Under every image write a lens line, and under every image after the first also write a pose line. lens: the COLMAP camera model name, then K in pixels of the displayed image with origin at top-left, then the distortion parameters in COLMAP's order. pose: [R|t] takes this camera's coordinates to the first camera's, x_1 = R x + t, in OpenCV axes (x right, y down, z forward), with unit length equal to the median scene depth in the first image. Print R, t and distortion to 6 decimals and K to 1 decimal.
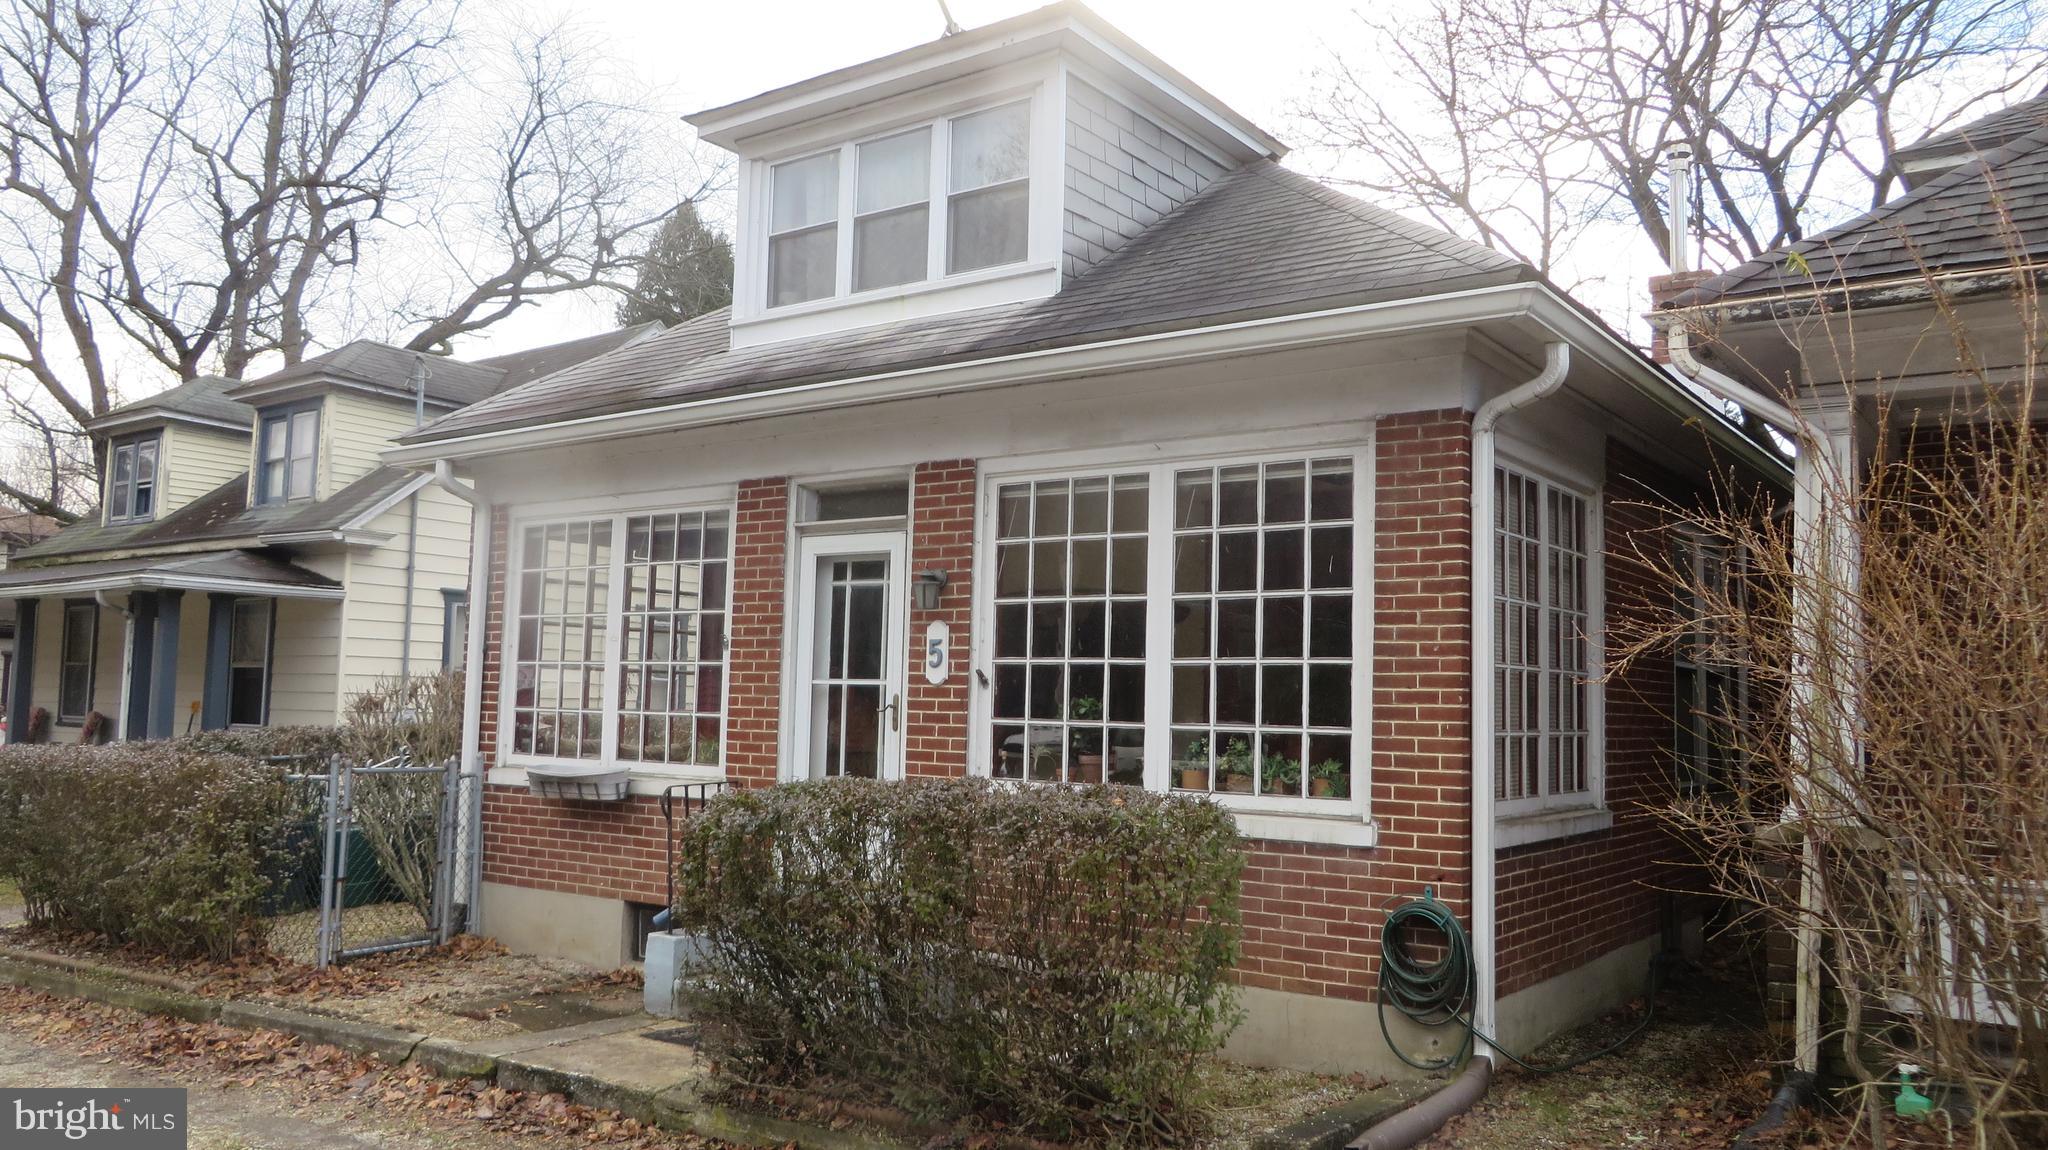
lens RADIAL K [[1545.3, 0, 1024.0], [0, 1545.3, 575.0], [0, 0, 1]] dist [-0.007989, -0.007192]
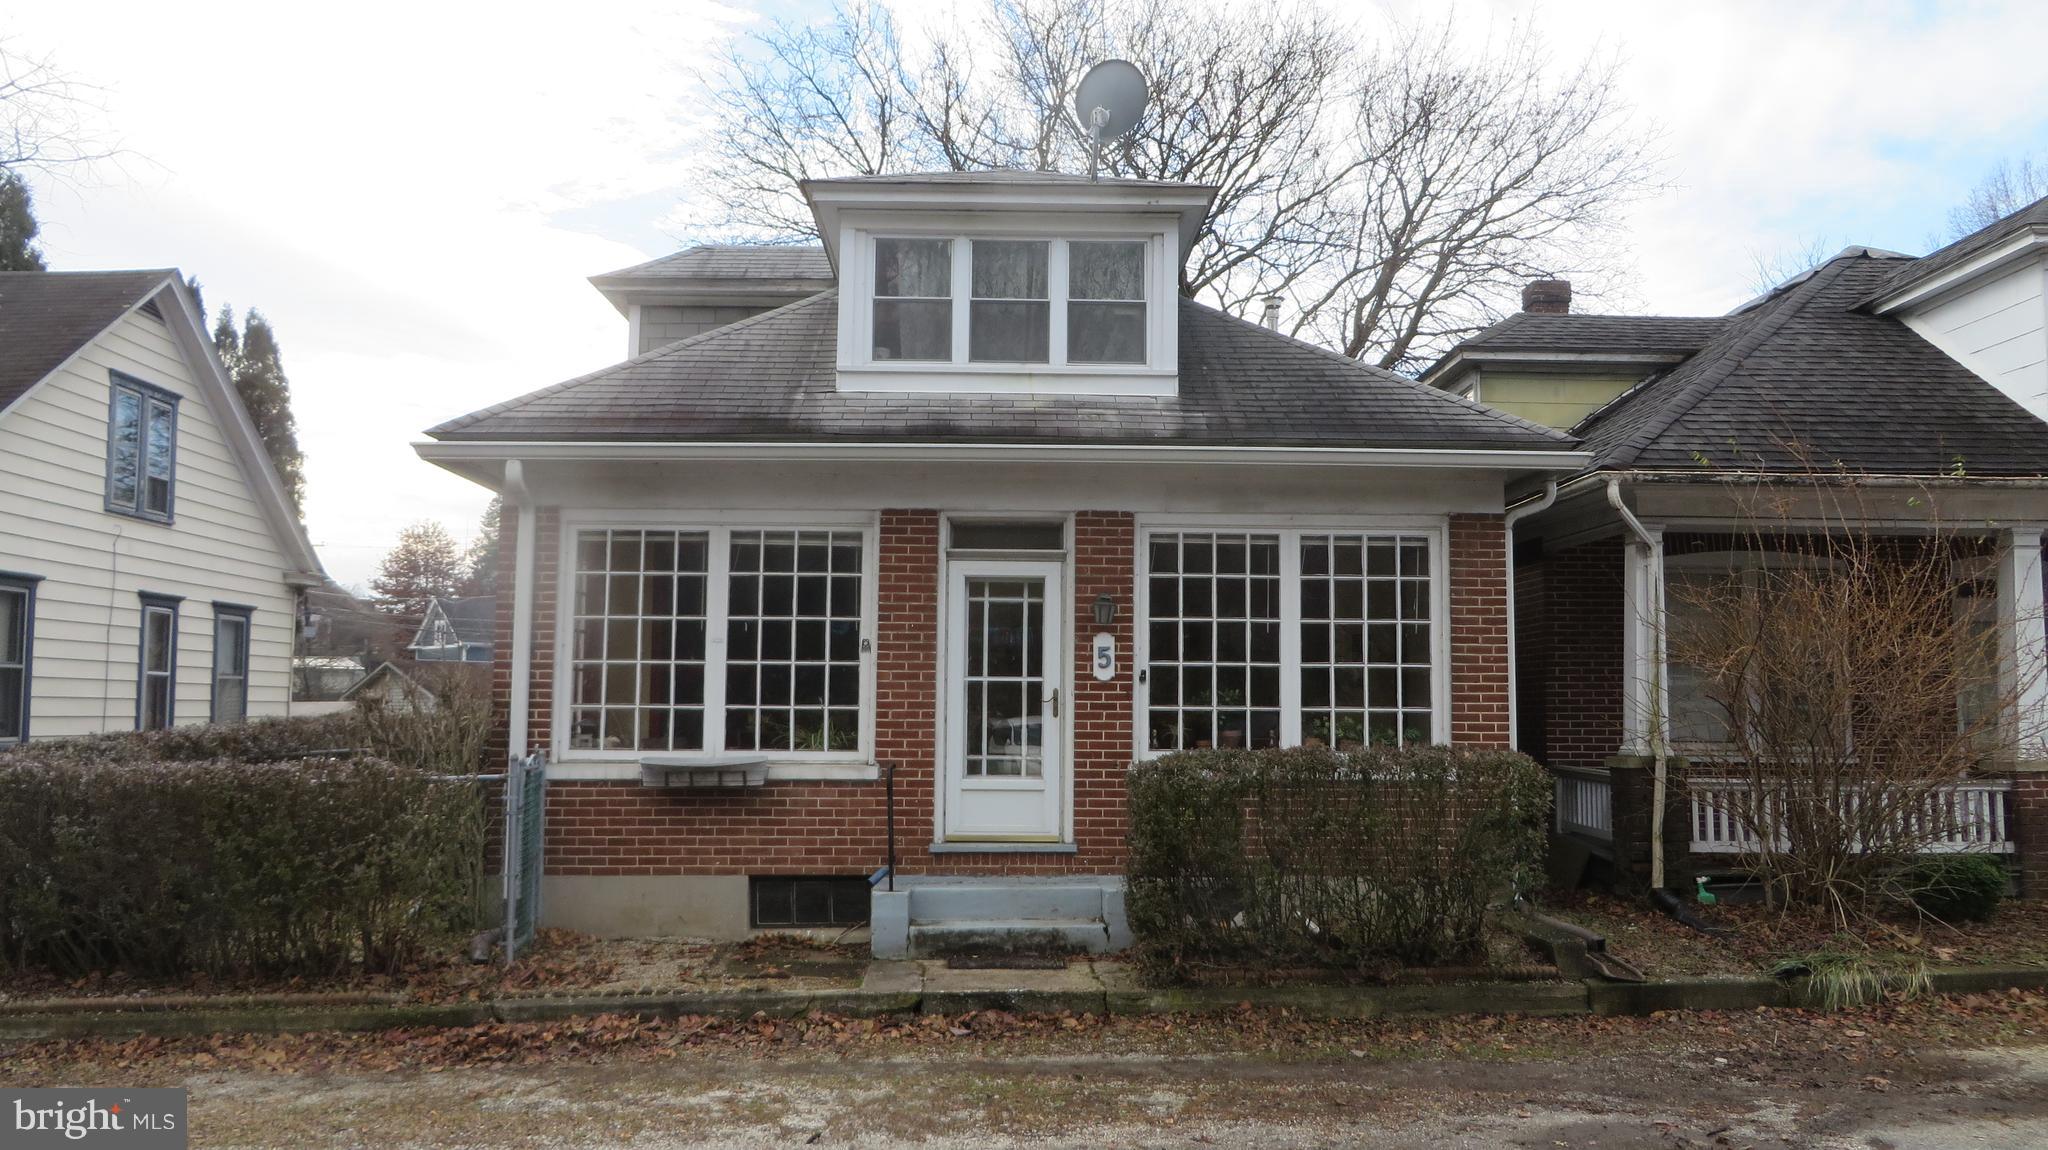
lens RADIAL K [[1465.7, 0, 1022.3], [0, 1465.7, 614.6], [0, 0, 1]] dist [0.004722, -0.000574]
pose [[0.786680, 0.032207, 0.616521, -0.879310], [-0.041629, 0.999133, 0.000924, 0.015975], [-0.615956, -0.026393, 0.787338, 0.060546]]
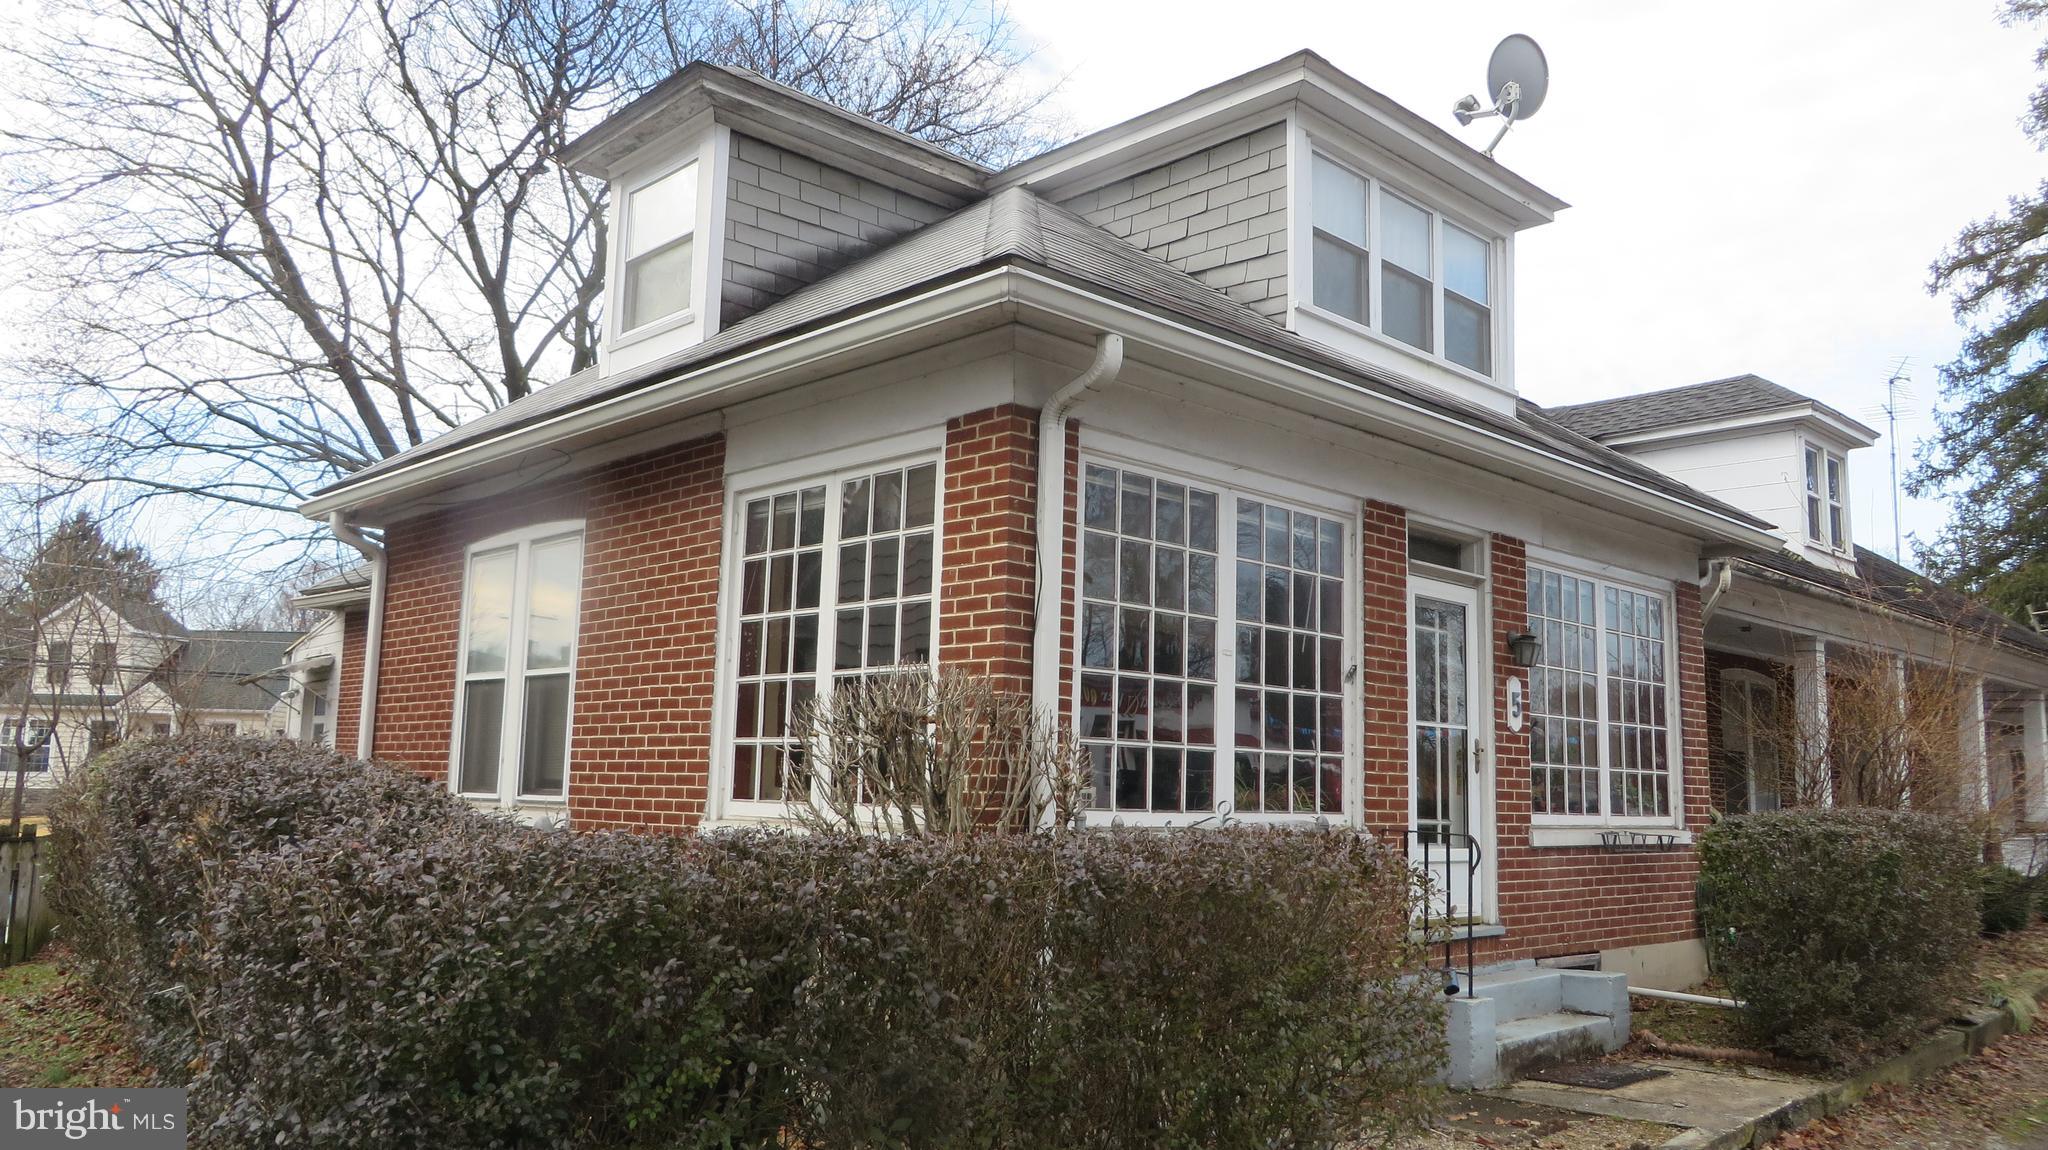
lens RADIAL K [[1545.3, 0, 1024.0], [0, 1545.3, 575.0], [0, 0, 1]] dist [-0.007989, -0.007192]
pose [[0.169377, 0.121523, 0.978030, -1.237003], [-0.103425, 0.989081, -0.104985, 0.112597], [-0.980110, -0.083370, 0.180096, 1.153244]]
